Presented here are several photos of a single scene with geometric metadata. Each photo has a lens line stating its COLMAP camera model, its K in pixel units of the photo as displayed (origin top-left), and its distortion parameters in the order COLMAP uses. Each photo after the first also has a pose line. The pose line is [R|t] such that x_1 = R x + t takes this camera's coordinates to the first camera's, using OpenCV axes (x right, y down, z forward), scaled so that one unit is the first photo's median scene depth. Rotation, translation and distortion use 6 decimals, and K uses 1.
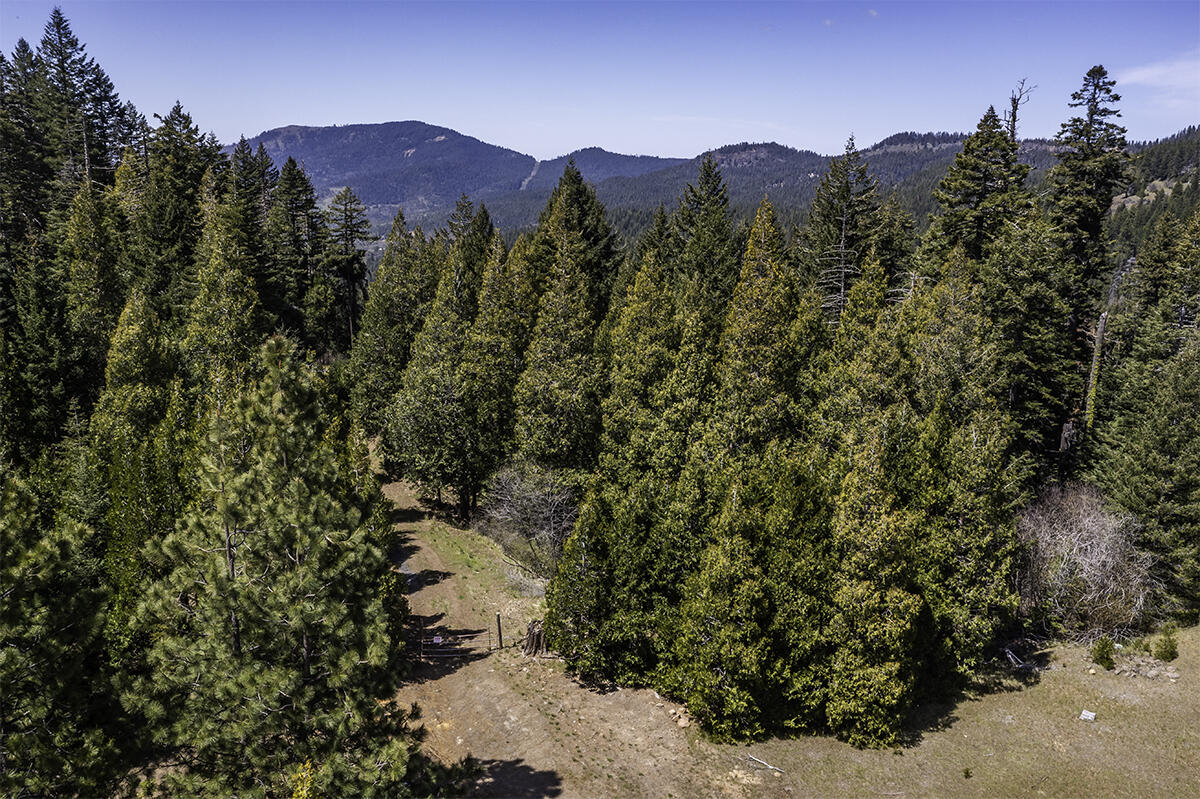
lens RADIAL K [[937.4, 0, 592.7], [0, 937.4, 400.0], [0, 0, 1]] dist [-0.025514, 0.007949]
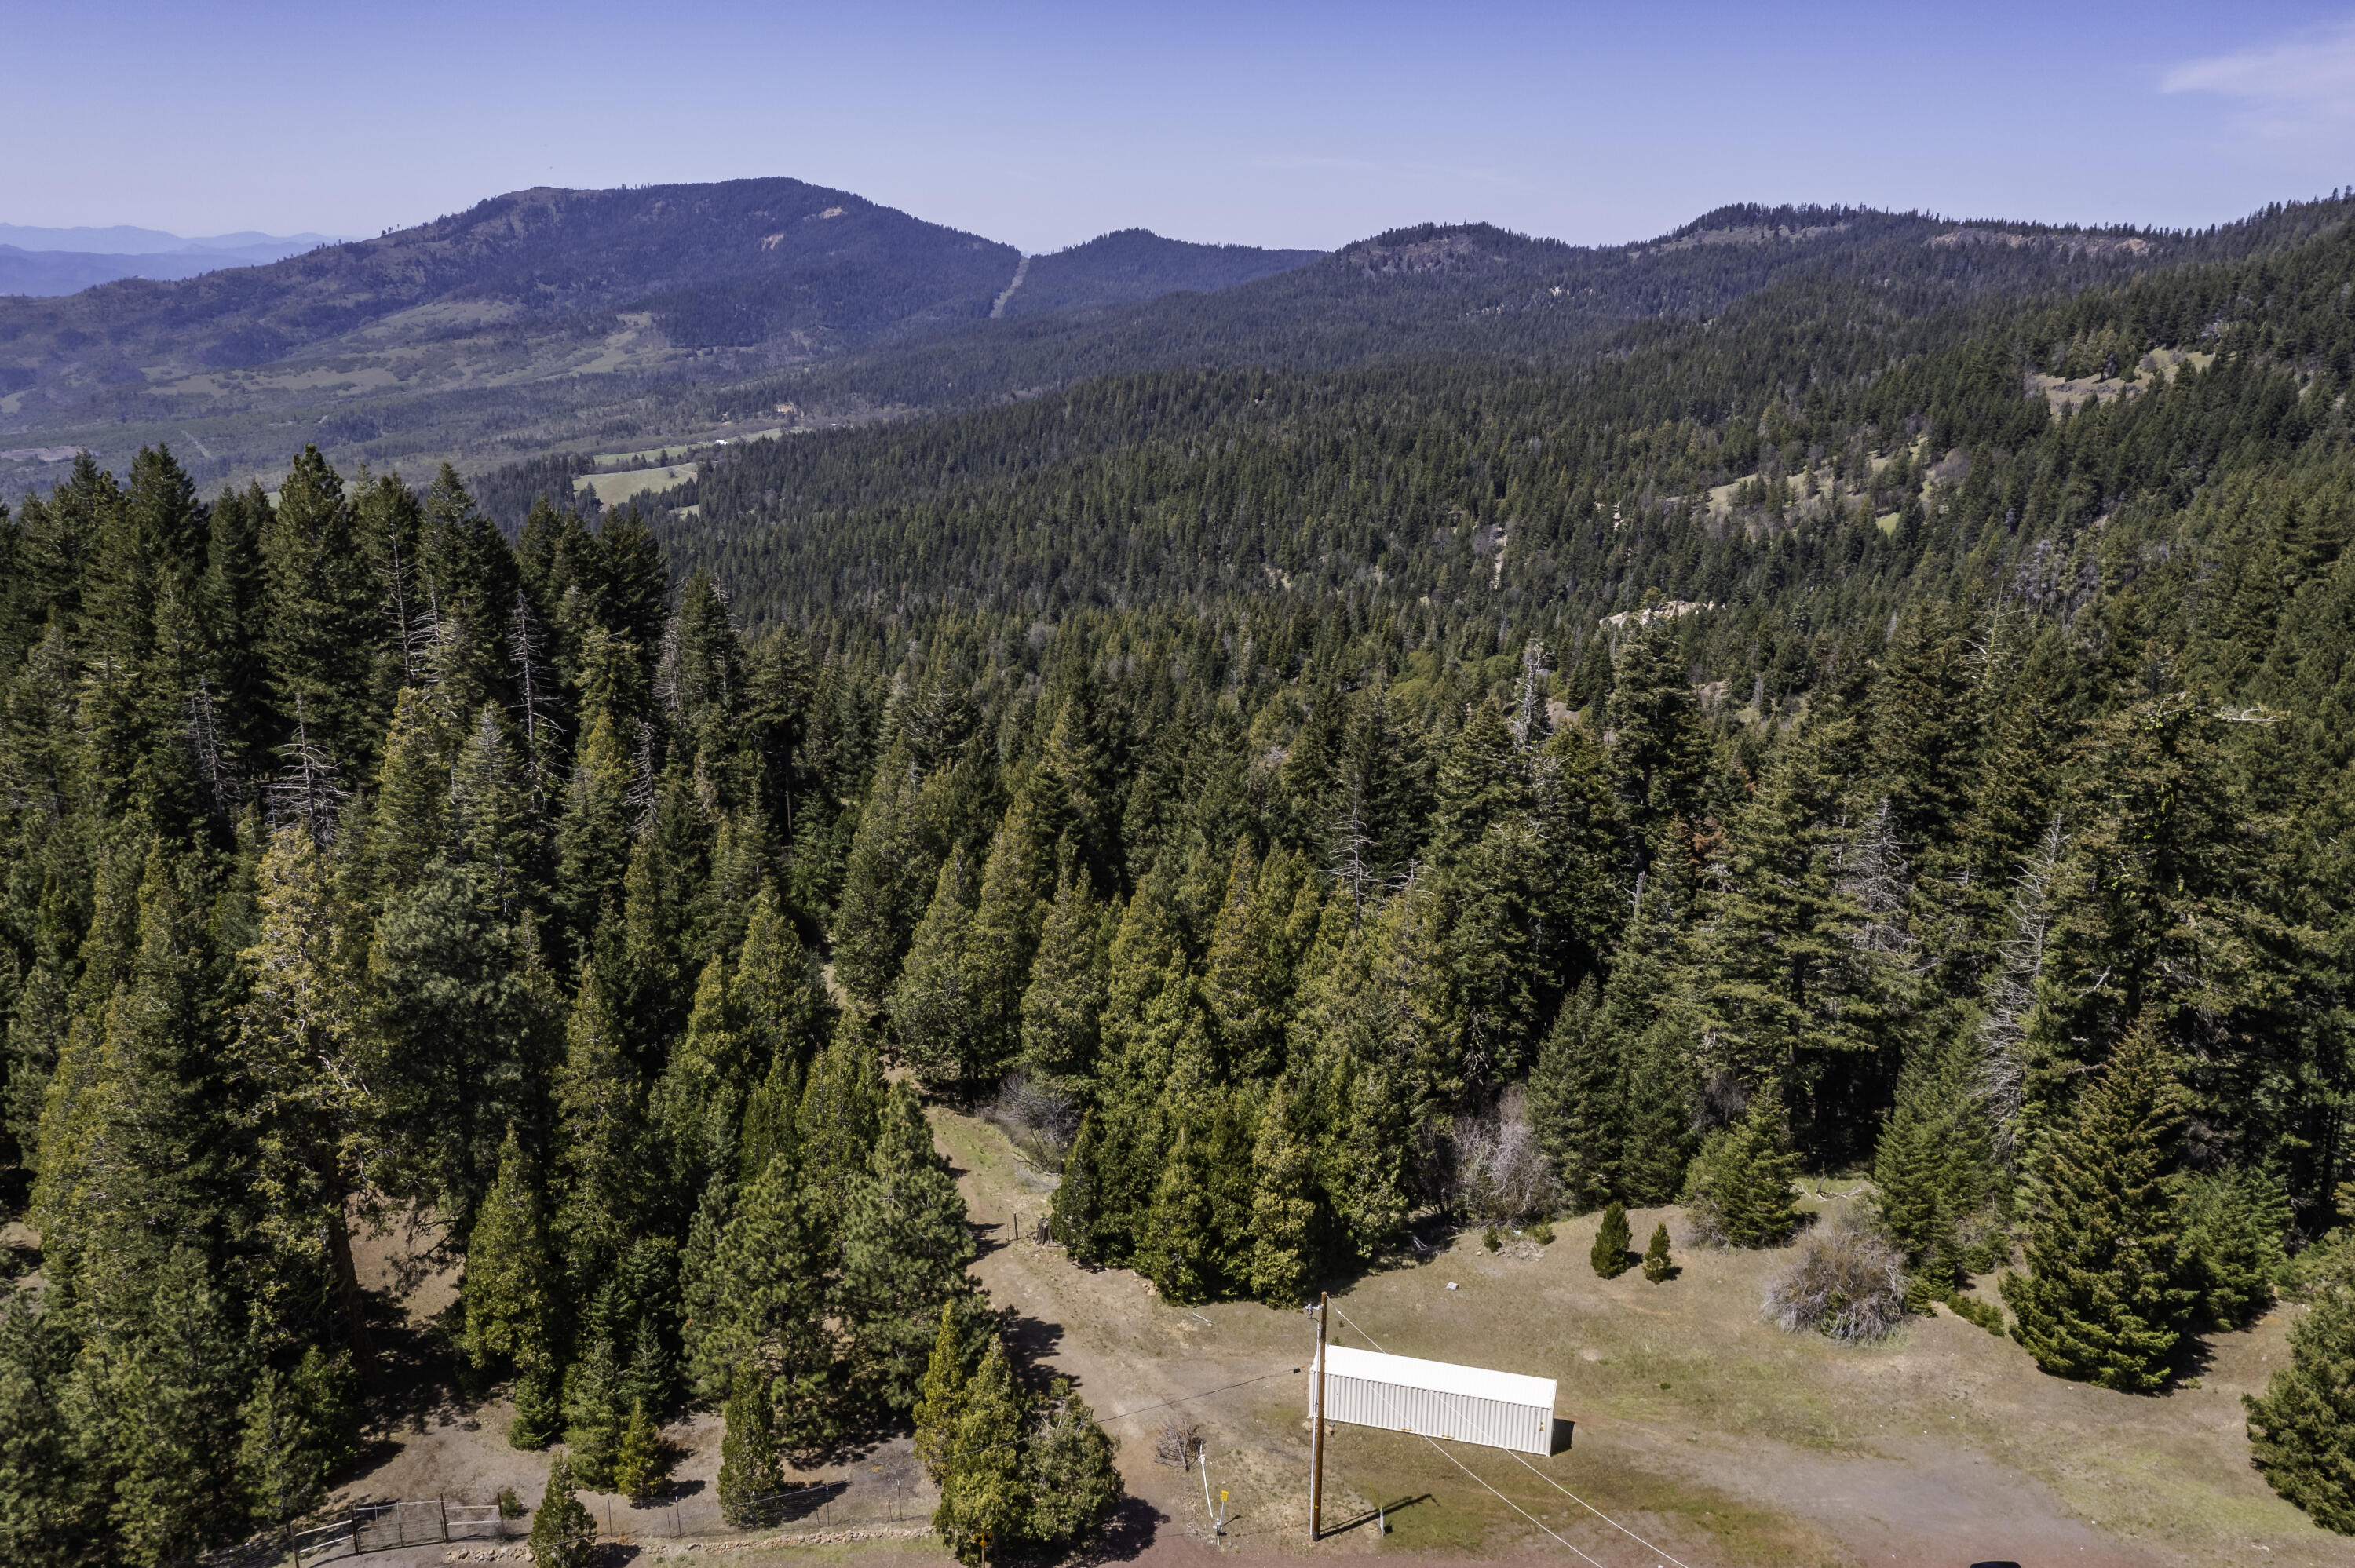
lens RADIAL K [[1839.3, 0, 1161.3], [0, 1839.3, 776.4], [0, 0, 1]] dist [-0.025514, 0.007949]
pose [[0.999882, -0.008603, 0.012721, 0.056199], [0.008206, 0.999488, 0.030918, -0.343467], [-0.012981, -0.030810, 0.999441, -1.155441]]
